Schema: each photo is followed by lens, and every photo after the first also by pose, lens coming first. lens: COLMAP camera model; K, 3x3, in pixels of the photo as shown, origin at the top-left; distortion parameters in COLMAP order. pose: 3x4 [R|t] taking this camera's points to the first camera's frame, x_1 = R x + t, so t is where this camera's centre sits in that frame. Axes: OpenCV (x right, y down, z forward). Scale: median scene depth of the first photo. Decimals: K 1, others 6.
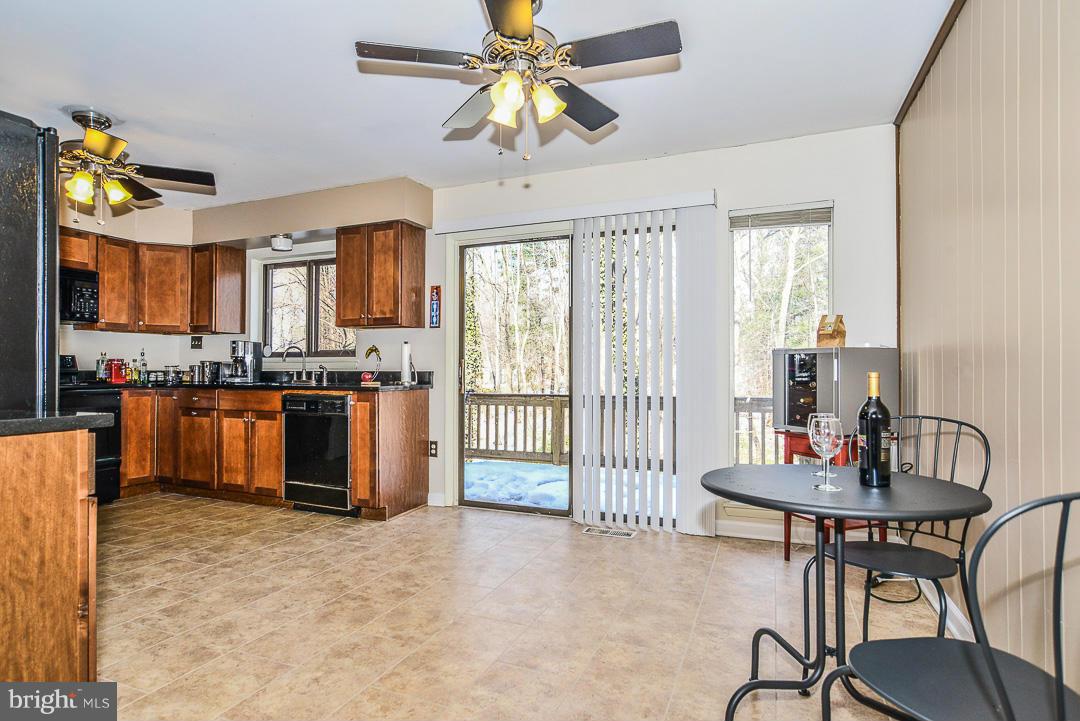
lens RADIAL K [[563.6, 0, 540.0], [0, 563.6, 360.5], [0, 0, 1]] dist [-0.041561, 0.026877]
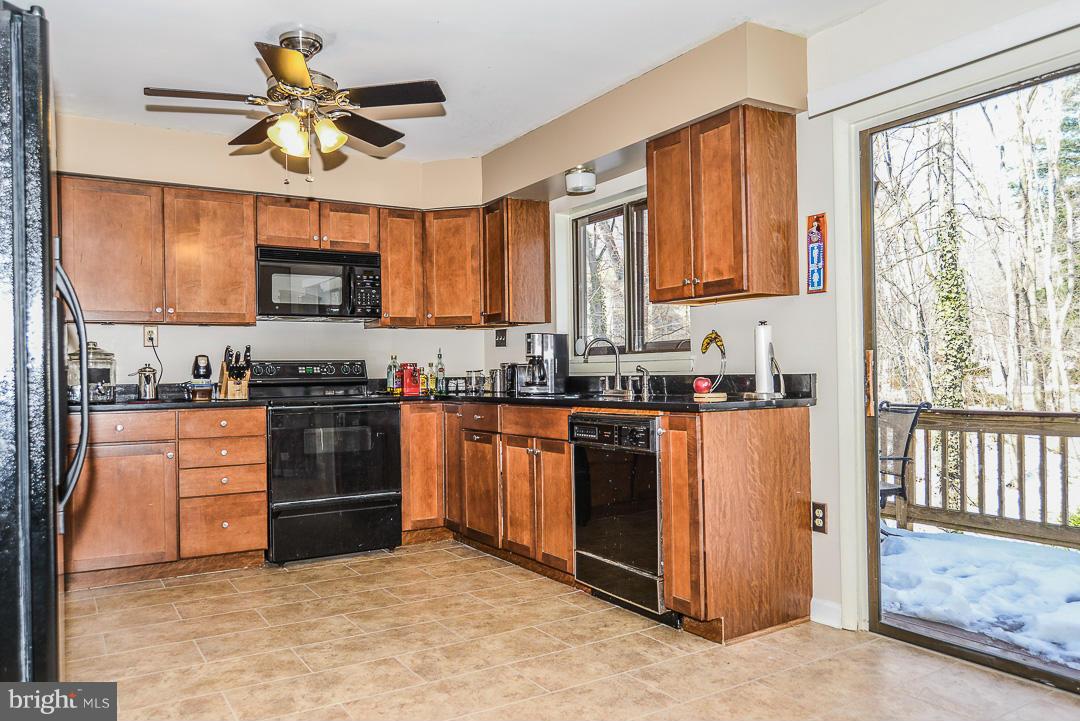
lens RADIAL K [[785.7, 0, 540.0], [0, 785.7, 360.5], [0, 0, 1]] dist [-0.010171, 0.001157]
pose [[0.810011, -0.023882, -0.585927, 0.037852], [0.028220, 0.999600, -0.001731, 0.000524], [0.585735, -0.015133, 0.810362, 0.236583]]
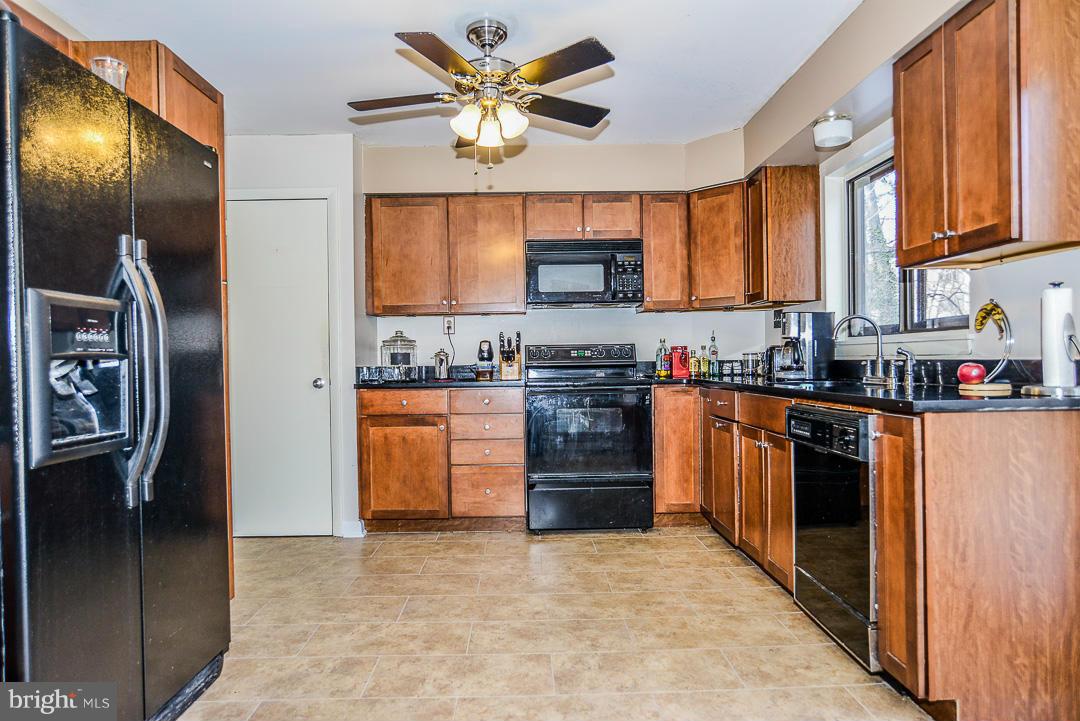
lens RADIAL K [[676.2, 0, 540.0], [0, 676.2, 360.5], [0, 0, 1]] dist [-0.028425, 0.025252]
pose [[0.398446, -0.007005, -0.917165, 0.041499], [0.033005, 0.999433, 0.006706, 0.004997], [0.916598, -0.032943, 0.398451, 0.486814]]
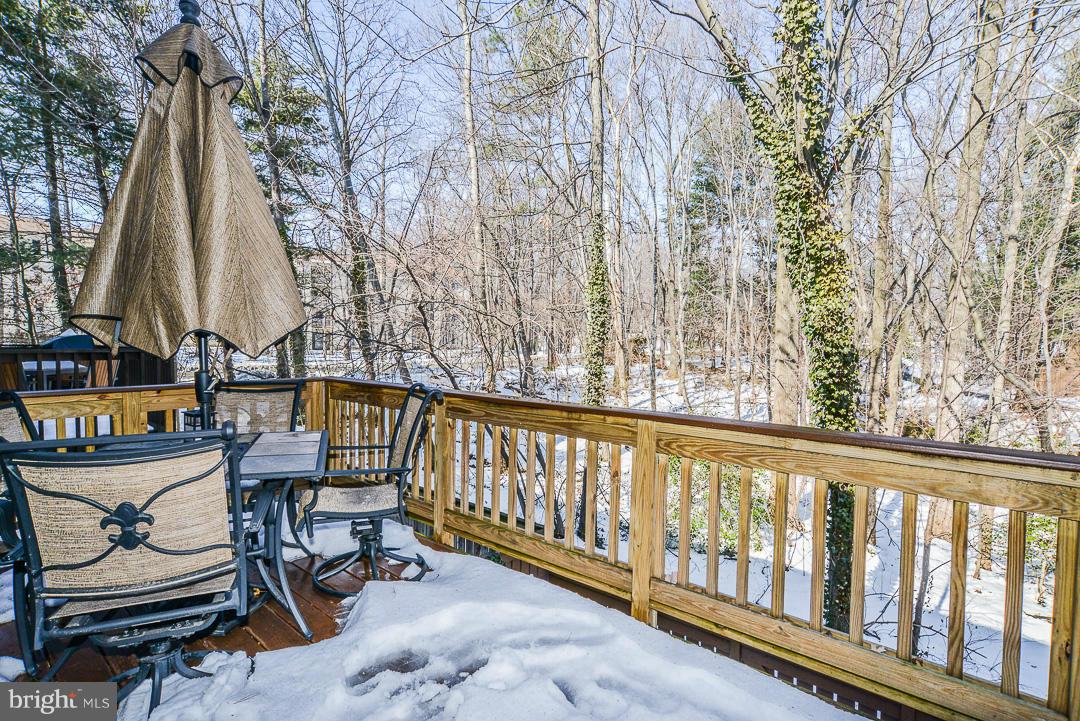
lens RADIAL K [[532.2, 0, 540.0], [0, 532.2, 360.5], [0, 0, 1]] dist [-0.000185, -0.000384]
pose [[0.949494, 0.011177, -0.313587, 0.108385], [0.008290, 0.998123, 0.060676, 0.011673], [0.313677, -0.060211, 0.947619, 1.044411]]
